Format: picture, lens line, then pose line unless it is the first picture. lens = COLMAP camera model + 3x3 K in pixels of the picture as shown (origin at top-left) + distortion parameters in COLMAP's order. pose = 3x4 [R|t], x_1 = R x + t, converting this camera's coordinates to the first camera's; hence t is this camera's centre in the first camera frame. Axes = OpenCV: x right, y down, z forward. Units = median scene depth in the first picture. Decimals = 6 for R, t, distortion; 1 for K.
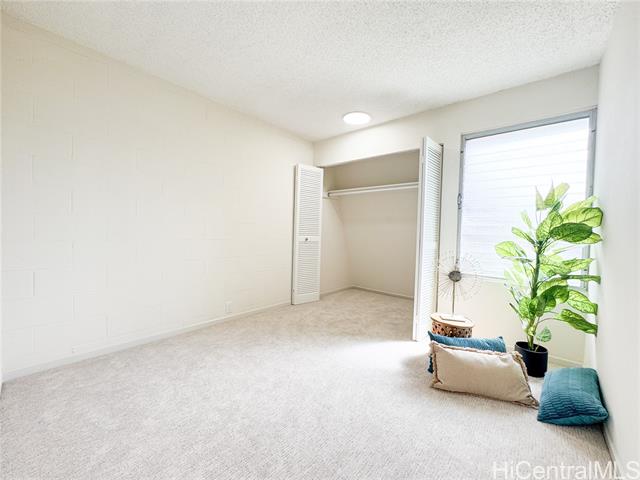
lens RADIAL K [[257.0, 0, 320.5], [0, 257.0, 240.8], [0, 0, 1]] dist [-0.002669, -0.000202]
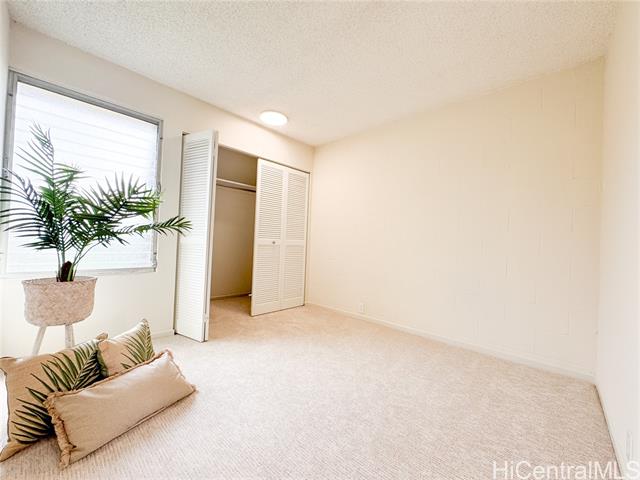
lens RADIAL K [[257.0, 0, 320.5], [0, 257.0, 239.0], [0, 0, 1]] dist [-0.002669, -0.000202]
pose [[0.045546, -0.031769, 0.998457, -0.785993], [-0.036188, 0.998786, 0.033431, -0.045239], [-0.998307, -0.037654, 0.044341, 0.696114]]
